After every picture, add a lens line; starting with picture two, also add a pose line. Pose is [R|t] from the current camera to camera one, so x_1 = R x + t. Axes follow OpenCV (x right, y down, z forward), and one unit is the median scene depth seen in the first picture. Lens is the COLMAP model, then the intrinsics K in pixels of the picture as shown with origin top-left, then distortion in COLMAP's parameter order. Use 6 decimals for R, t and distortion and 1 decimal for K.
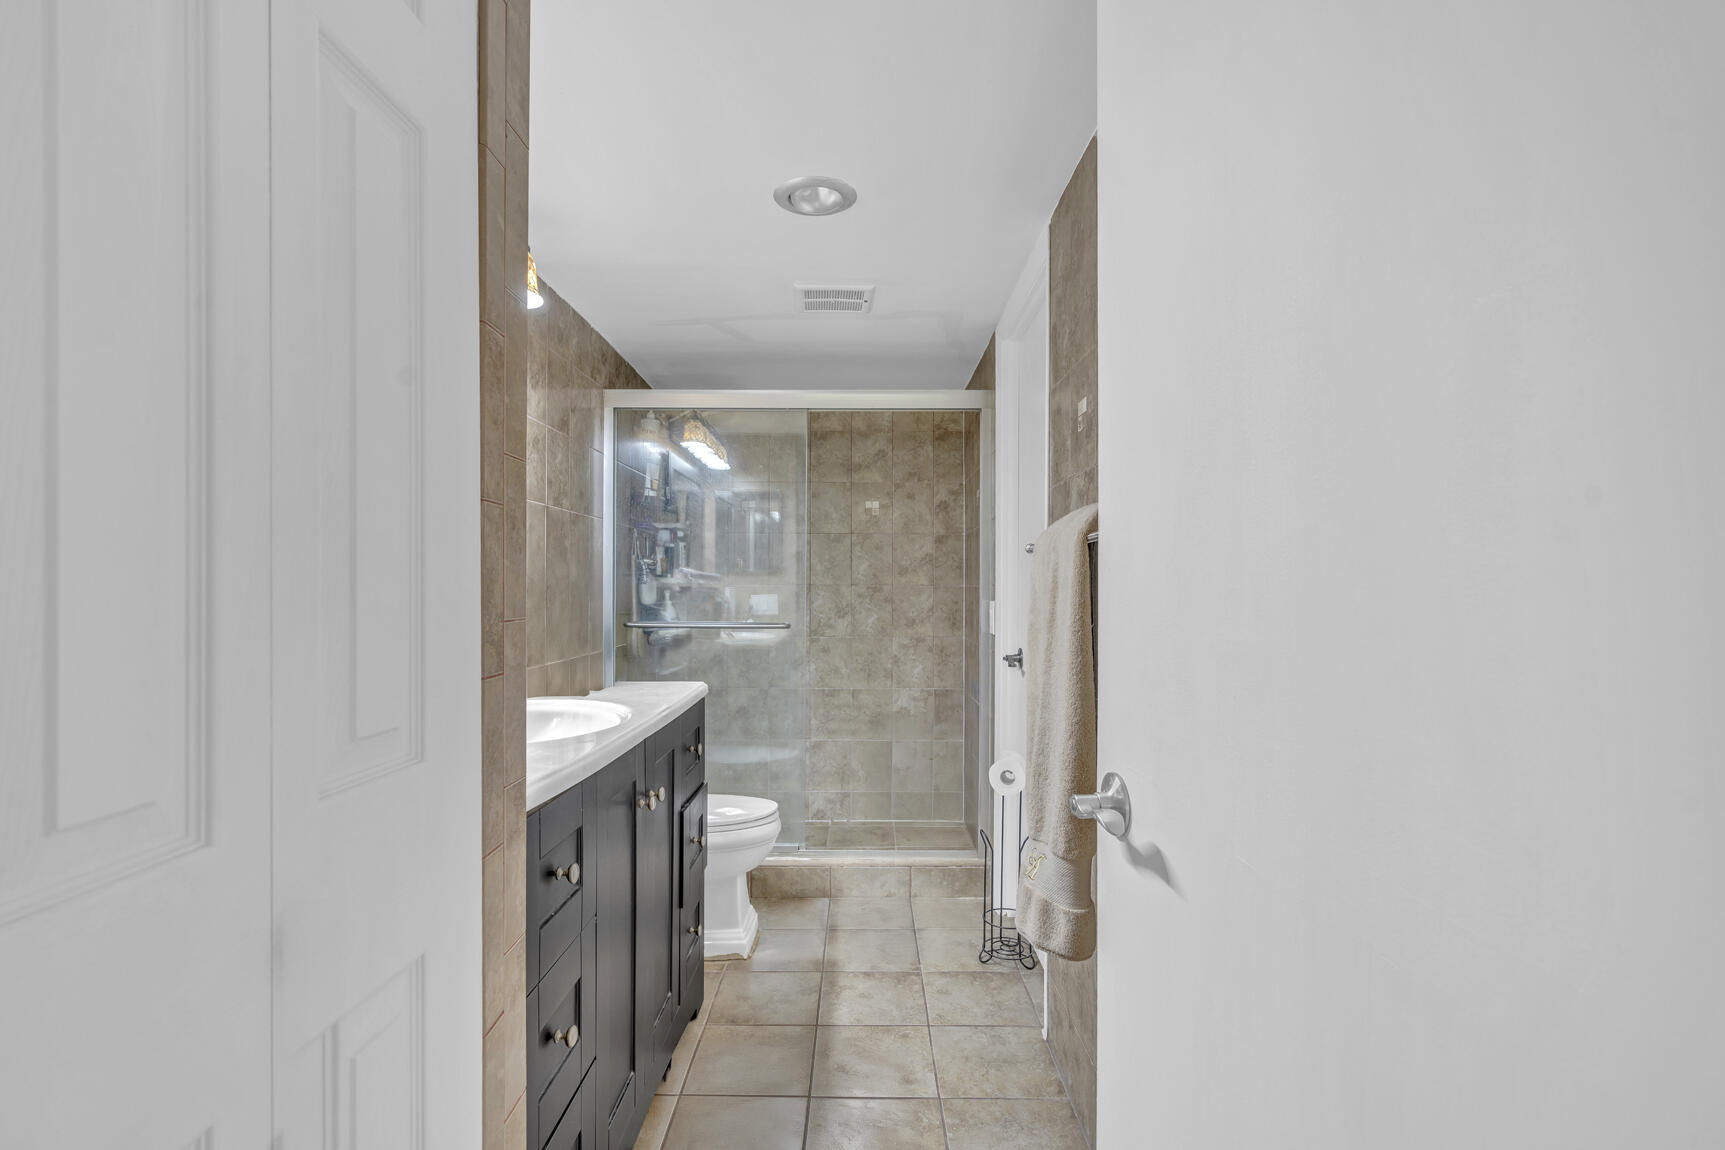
lens RADIAL K [[783.7, 0, 858.7], [0, 783.7, 586.5], [0, 0, 1]] dist [-0.013459, 0.001715]
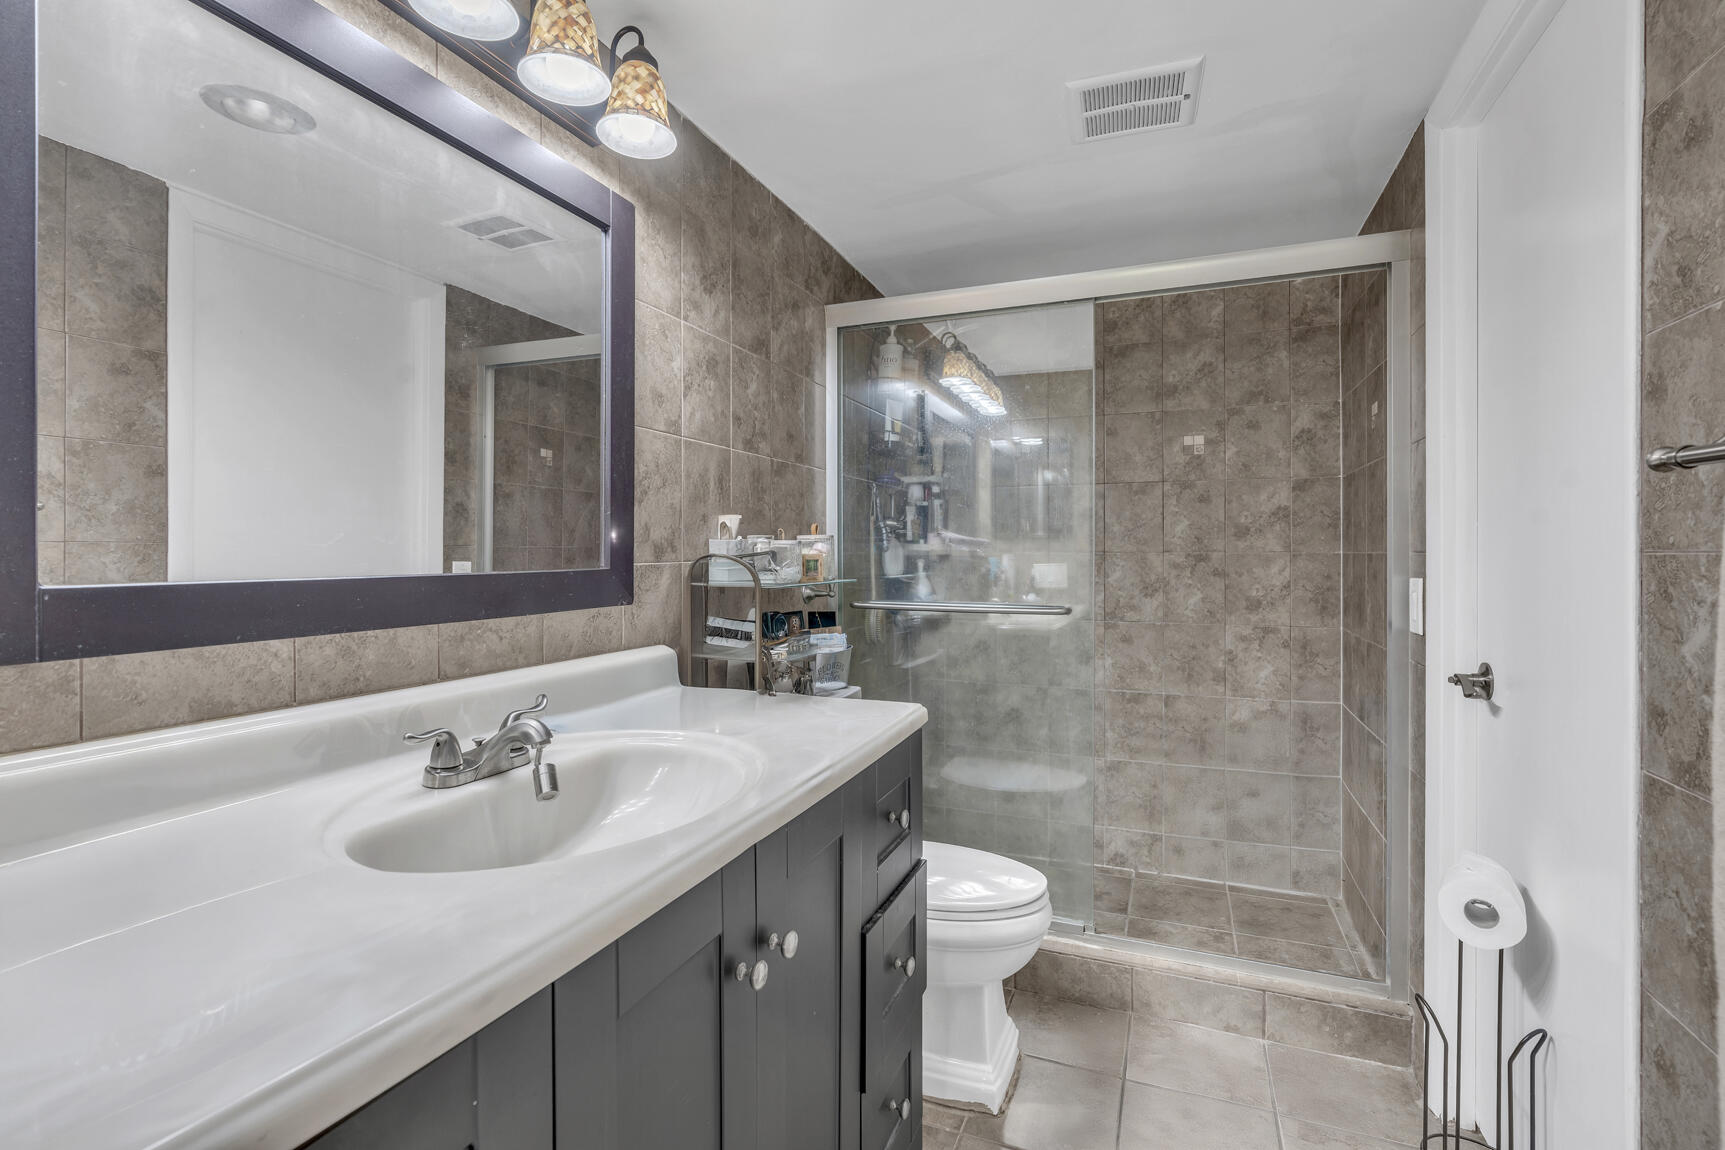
lens RADIAL K [[783.7, 0, 849.3], [0, 783.7, 553.2], [0, 0, 1]] dist [-0.013459, 0.001715]
pose [[0.925541, -0.003612, -0.378630, -0.004449], [0.003631, 0.999993, -0.000664, -0.001489], [0.378630, -0.000760, 0.925548, 0.220818]]
